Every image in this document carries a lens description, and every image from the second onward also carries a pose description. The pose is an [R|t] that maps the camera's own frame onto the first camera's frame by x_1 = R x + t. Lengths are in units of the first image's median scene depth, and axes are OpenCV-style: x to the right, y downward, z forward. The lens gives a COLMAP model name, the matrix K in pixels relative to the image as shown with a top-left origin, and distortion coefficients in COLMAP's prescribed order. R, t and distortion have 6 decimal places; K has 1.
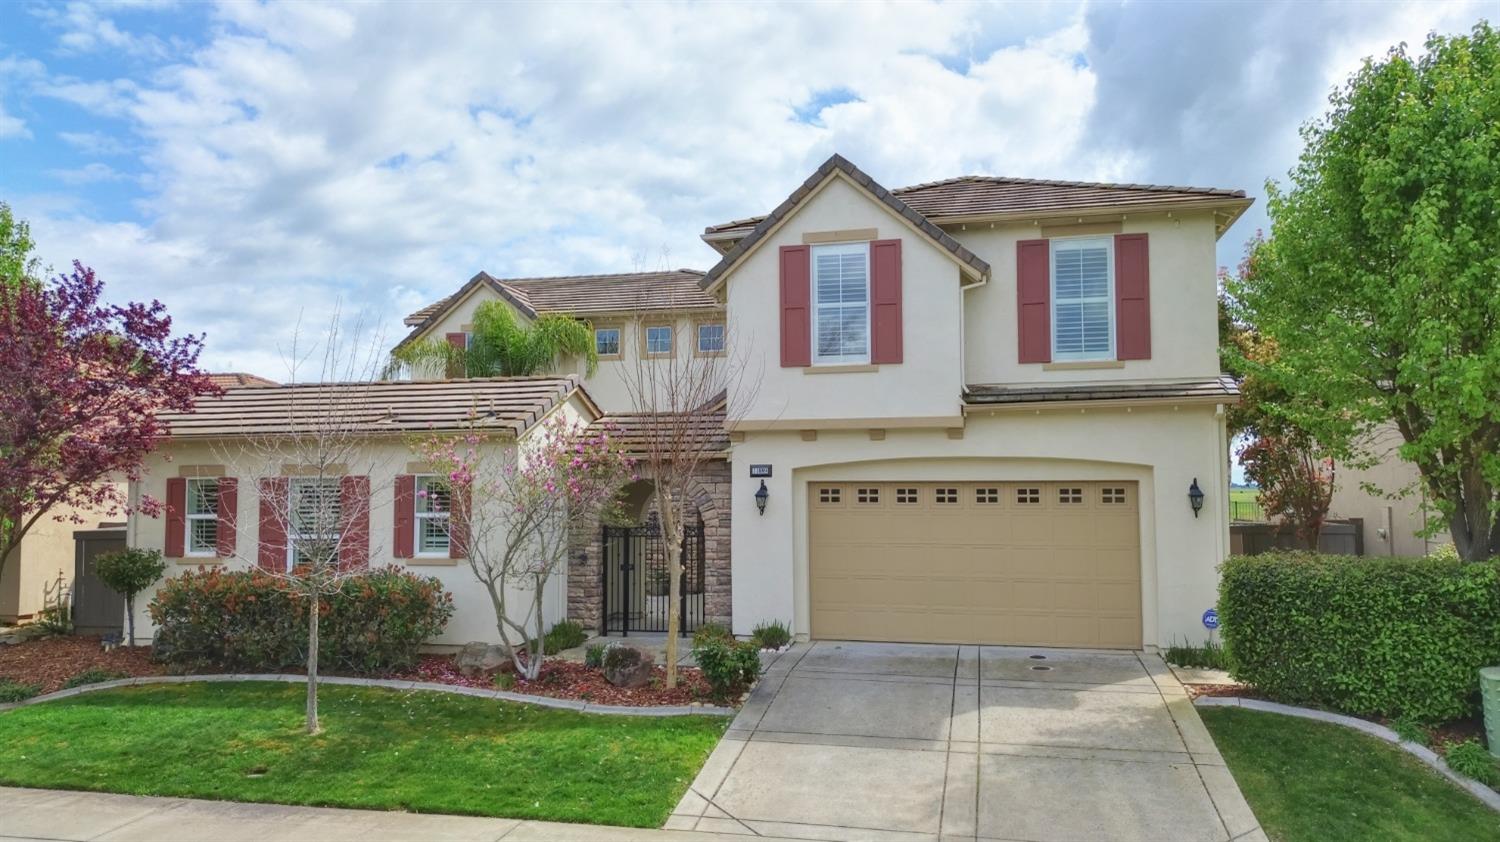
lens RADIAL K [[1074.9, 0, 738.1], [0, 1074.9, 418.4], [0, 0, 1]] dist [0.077451, -0.077107]
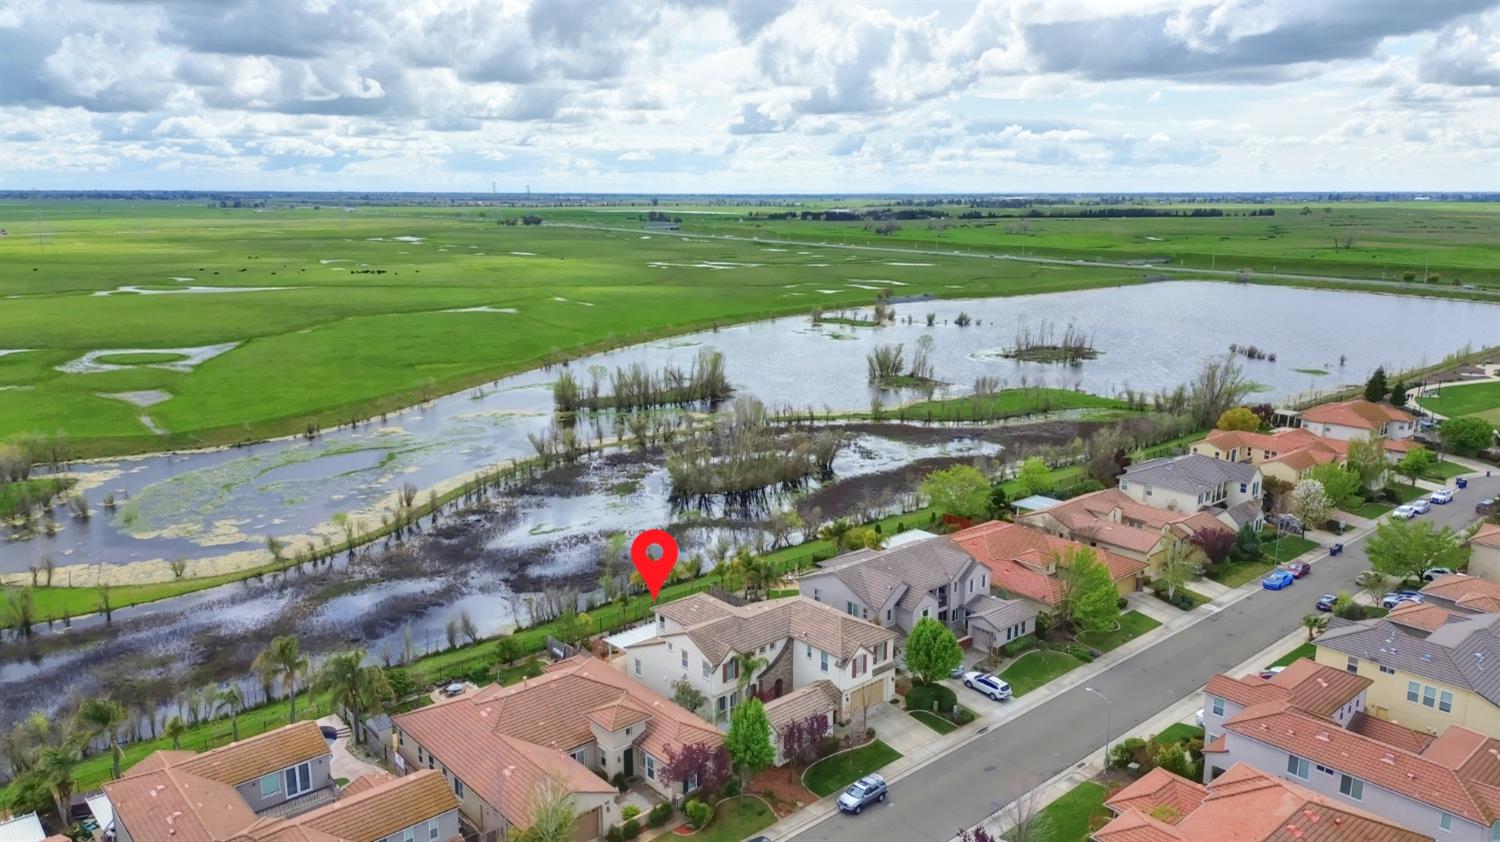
lens RADIAL K [[1074.9, 0, 751.0], [0, 1074.9, 419.3], [0, 0, 1]] dist [0.077451, -0.077107]
pose [[0.585701, -0.171371, 0.792204, -4.812529], [-0.044224, 0.969180, 0.242351, -2.885220], [-0.809320, -0.176980, 0.560071, -1.647656]]
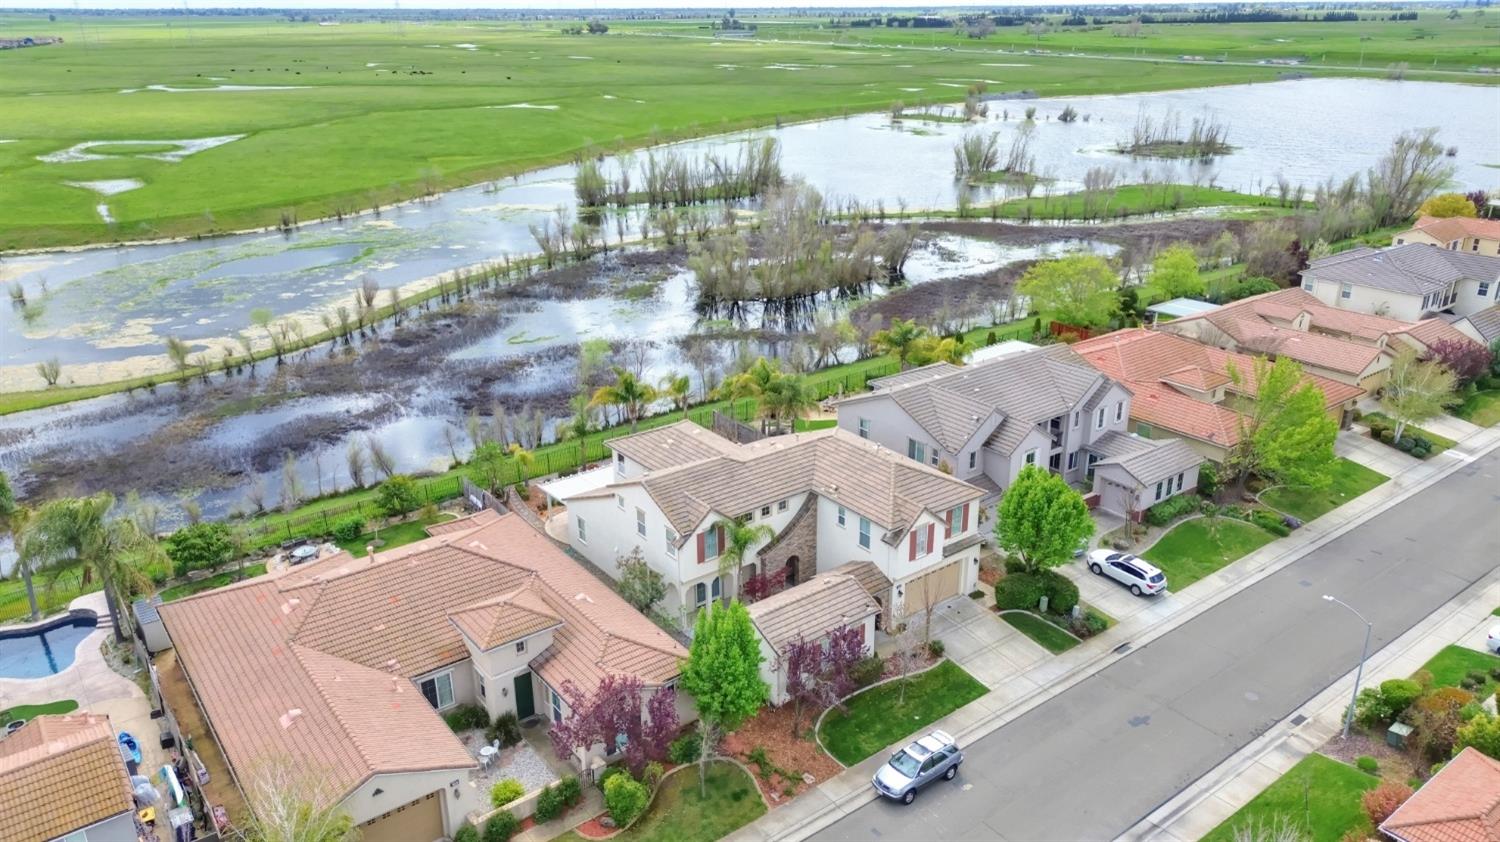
lens RADIAL K [[1074.9, 0, 754.5], [0, 1074.9, 425.4], [0, 0, 1]] dist [0.077451, -0.077107]
pose [[0.640599, -0.282922, 0.713854, -2.792072], [-0.036534, 0.917366, 0.396364, -1.915372], [-0.767006, -0.279990, 0.577328, -0.575538]]
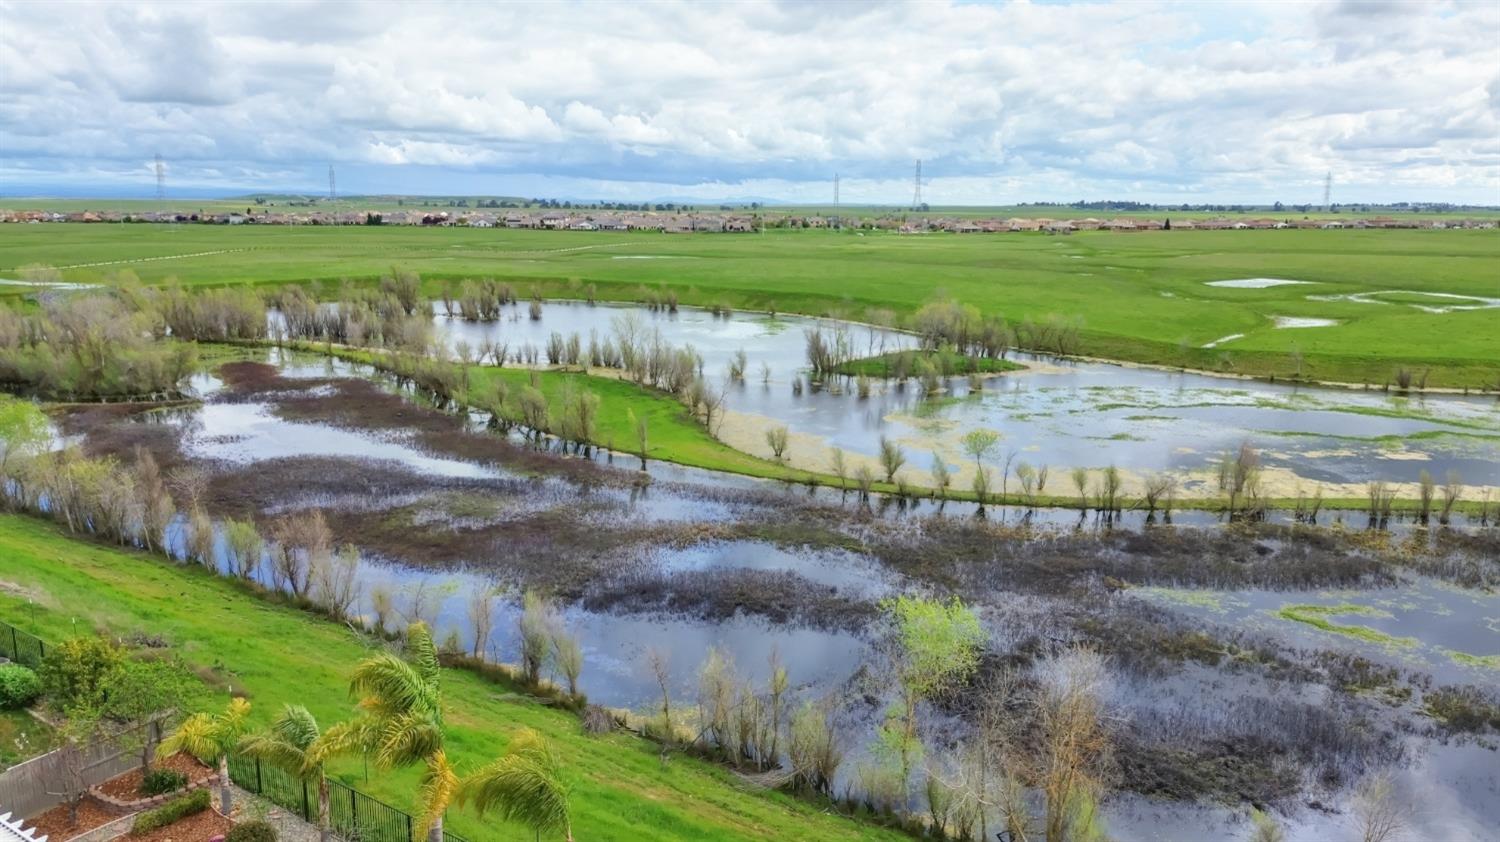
lens RADIAL K [[1074.9, 0, 742.1], [0, 1074.9, 419.0], [0, 0, 1]] dist [0.077451, -0.077107]
pose [[0.934593, 0.073834, -0.347971, 1.488031], [0.016289, 0.968312, 0.249211, -0.870987], [0.355345, -0.238579, 0.903776, 1.648986]]
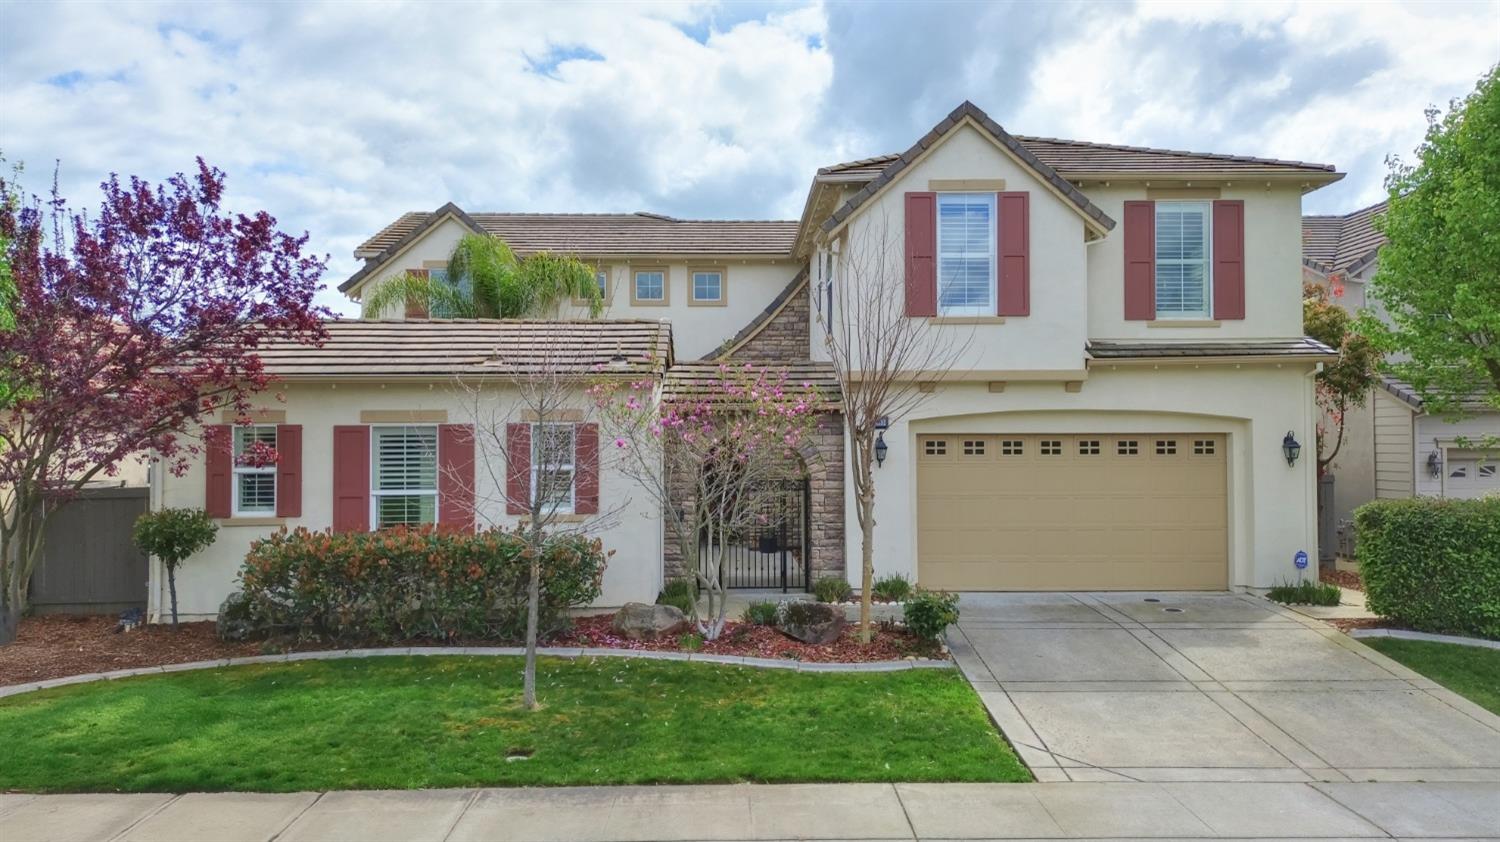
lens RADIAL K [[1074.9, 0, 746.1], [0, 1074.9, 412.3], [0, 0, 1]] dist [0.077451, -0.077107]
pose [[0.968378, 0.009704, 0.249300, -0.350230], [-0.016888, 0.999501, 0.026692, 0.016029], [-0.248917, -0.030058, 0.968058, 0.082704]]
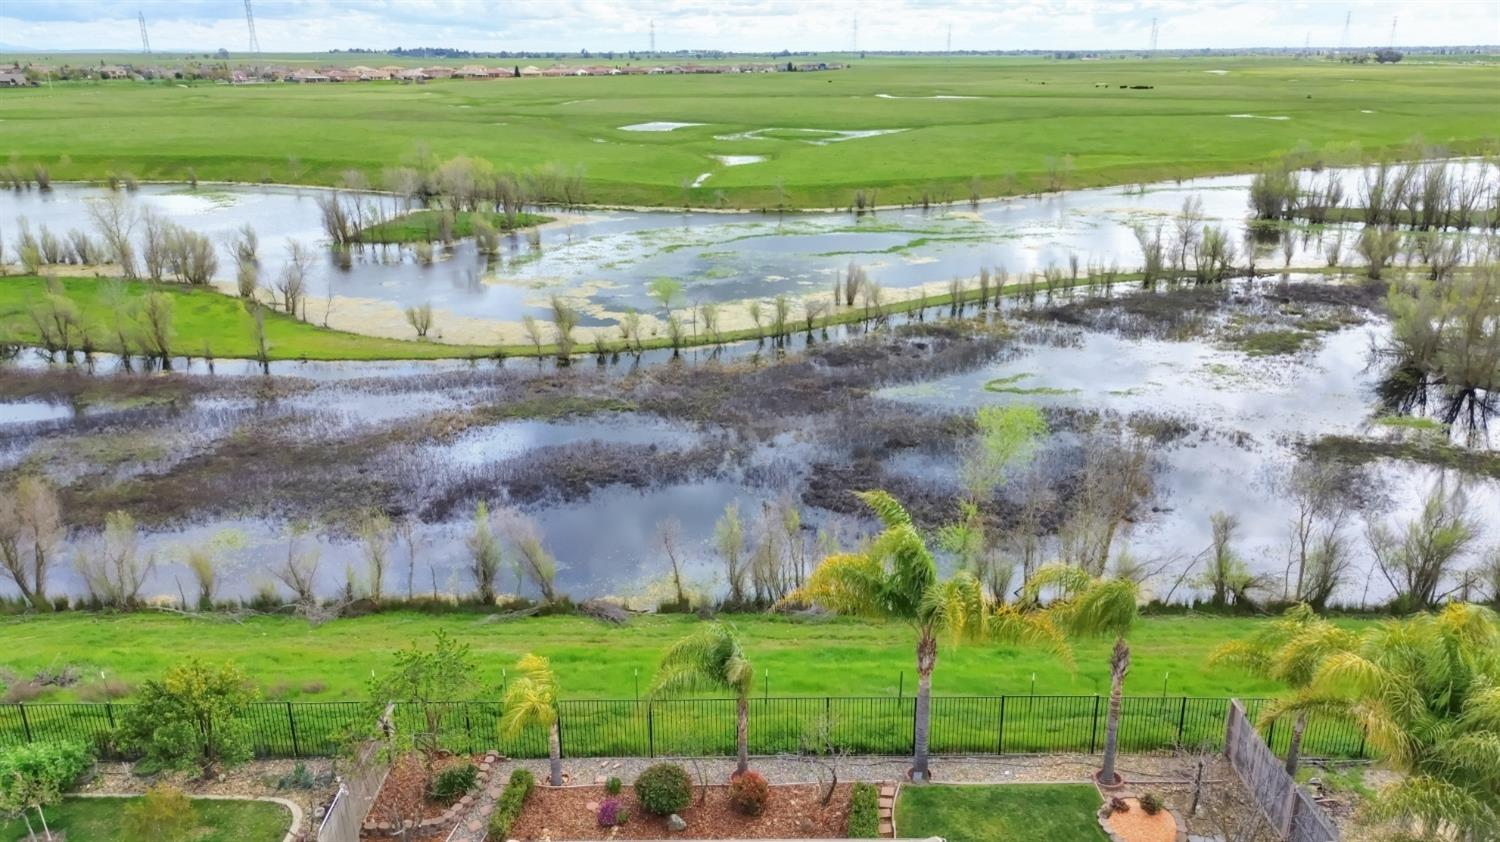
lens RADIAL K [[1074.9, 0, 753.8], [0, 1074.9, 433.4], [0, 0, 1]] dist [0.077451, -0.077107]
pose [[0.972881, -0.081324, 0.216539, -0.064903], [-0.008845, 0.922392, 0.386155, -0.855172], [-0.231137, -0.377598, 0.896658, 1.562594]]
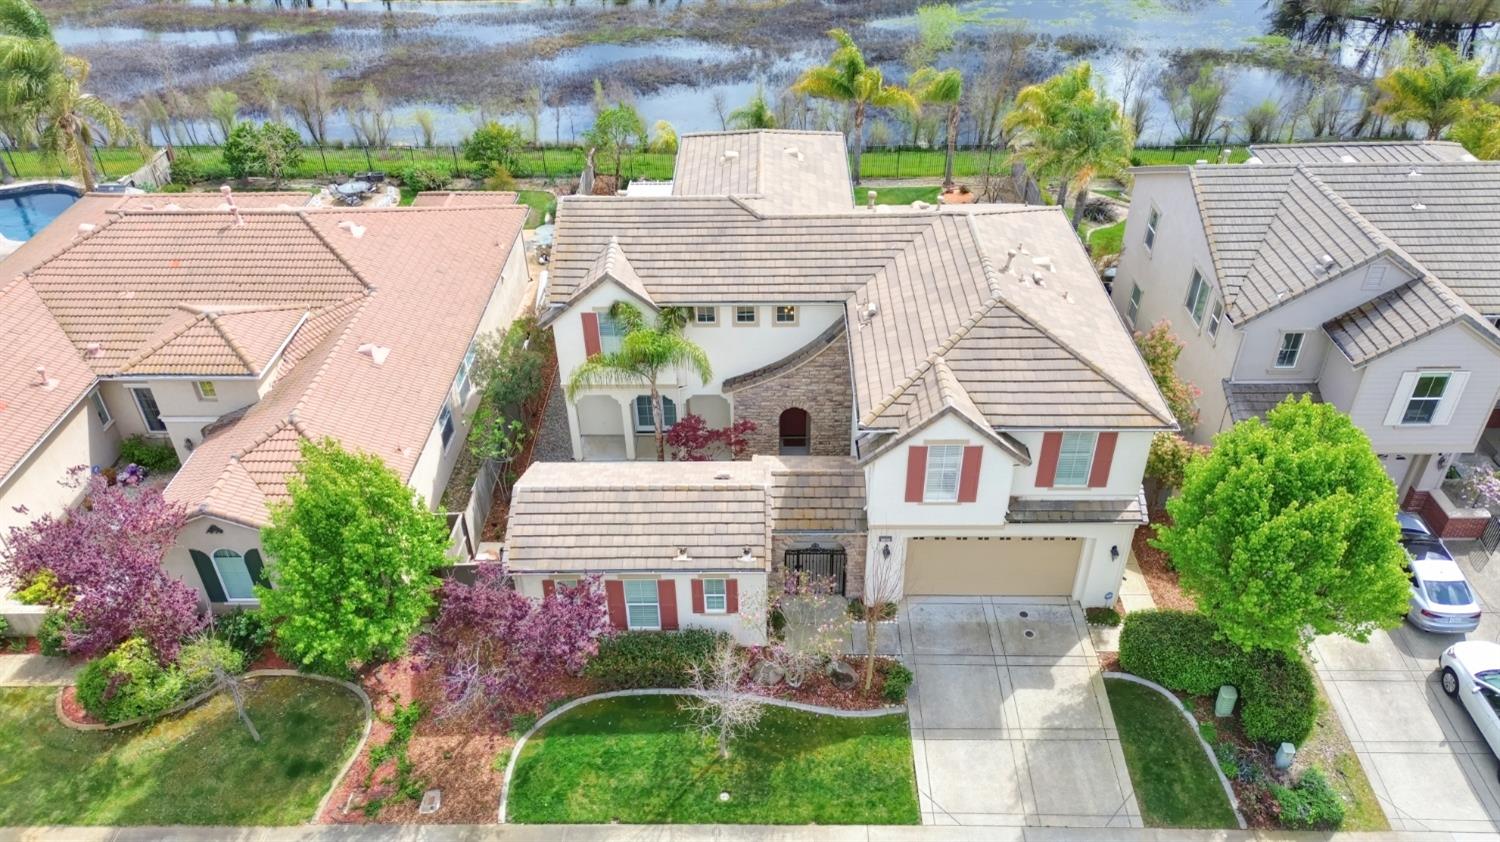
lens RADIAL K [[1074.9, 0, 745.7], [0, 1074.9, 425.4], [0, 0, 1]] dist [0.077451, -0.077107]
pose [[0.978154, -0.130166, 0.162083, -0.483459], [0.001121, 0.782986, 0.622038, -1.240769], [-0.207877, -0.608268, 0.766027, -0.204883]]
